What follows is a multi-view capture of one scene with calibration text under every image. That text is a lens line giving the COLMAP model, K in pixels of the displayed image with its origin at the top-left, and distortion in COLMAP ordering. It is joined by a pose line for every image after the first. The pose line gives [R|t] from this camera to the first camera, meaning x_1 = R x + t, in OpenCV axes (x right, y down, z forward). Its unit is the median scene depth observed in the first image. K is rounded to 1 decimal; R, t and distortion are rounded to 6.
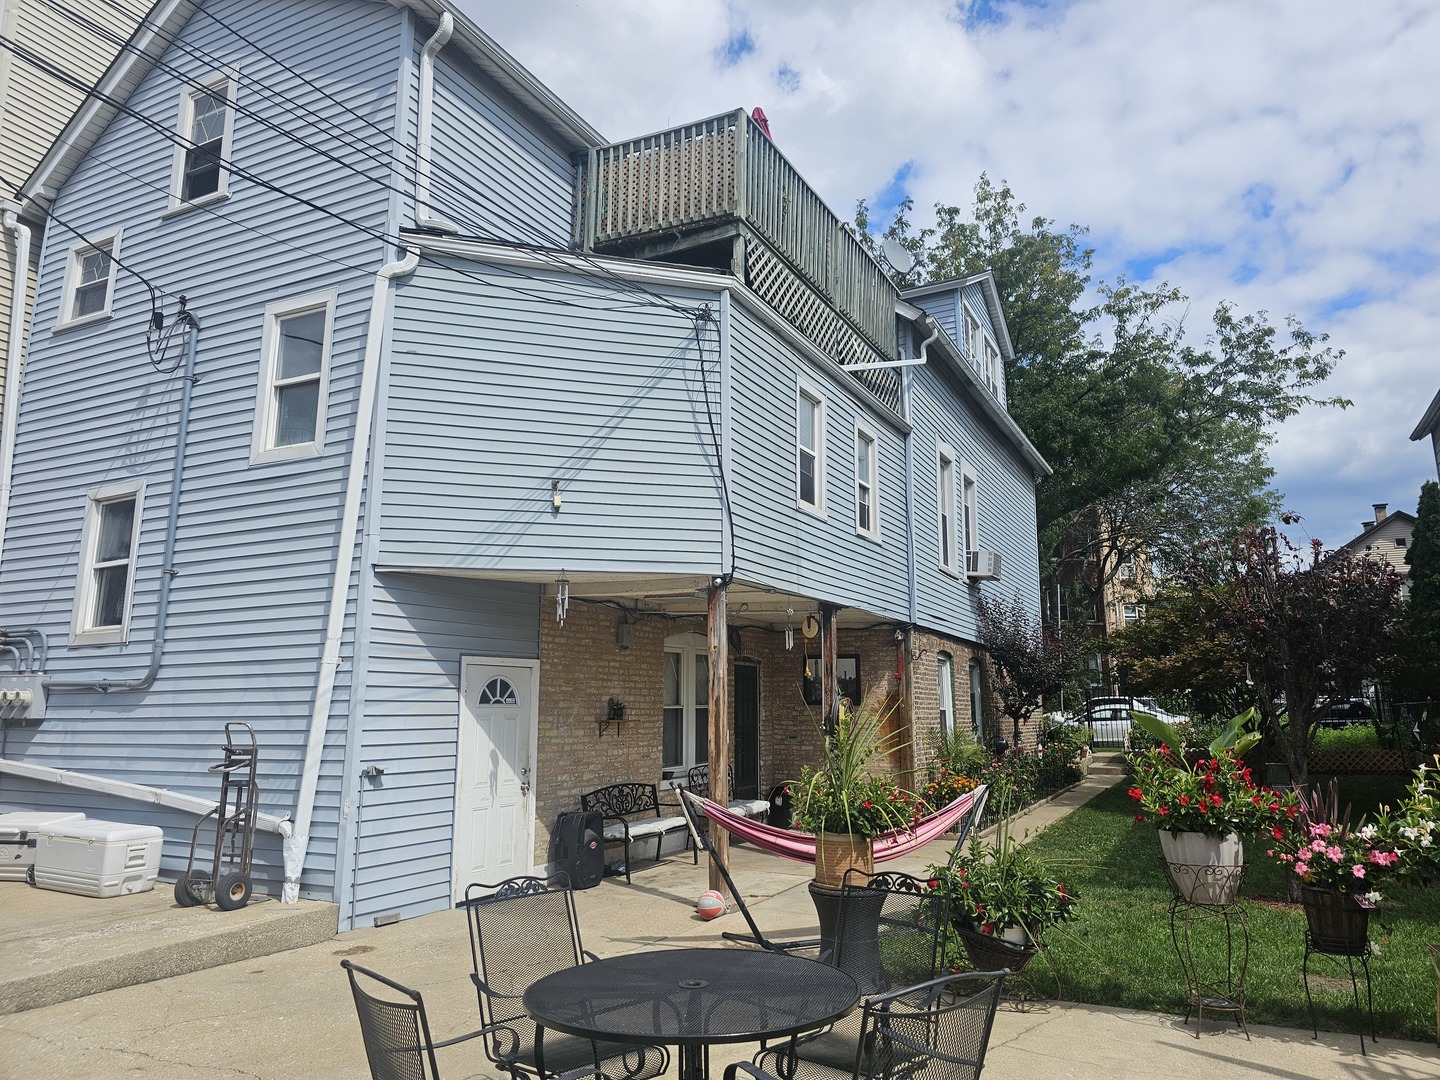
lens RADIAL K [[969.3, 0, 727.1], [0, 969.3, 529.5], [0, 0, 1]] dist [0.122686, -0.115940]
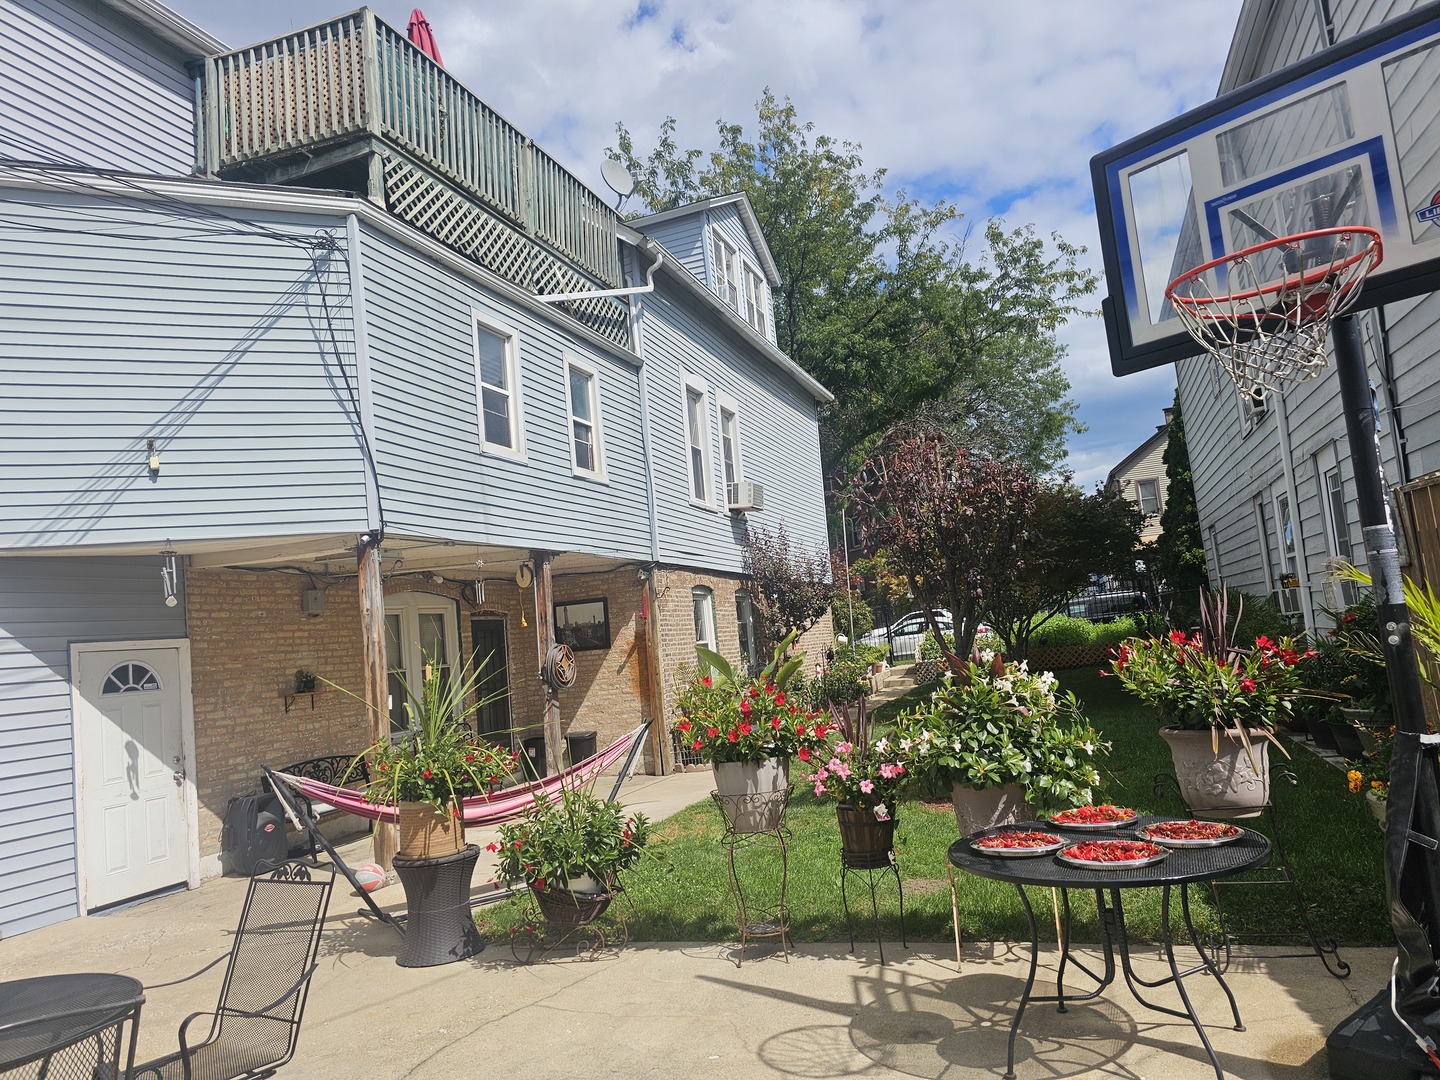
lens RADIAL K [[965.6, 0, 713.4], [0, 965.6, 547.9], [0, 0, 1]] dist [0.089701, -0.055810]
pose [[0.991528, -0.079978, 0.102348, 0.187464], [0.071657, 0.994007, 0.082550, 0.007993], [-0.108337, -0.074517, 0.991317, 0.038025]]
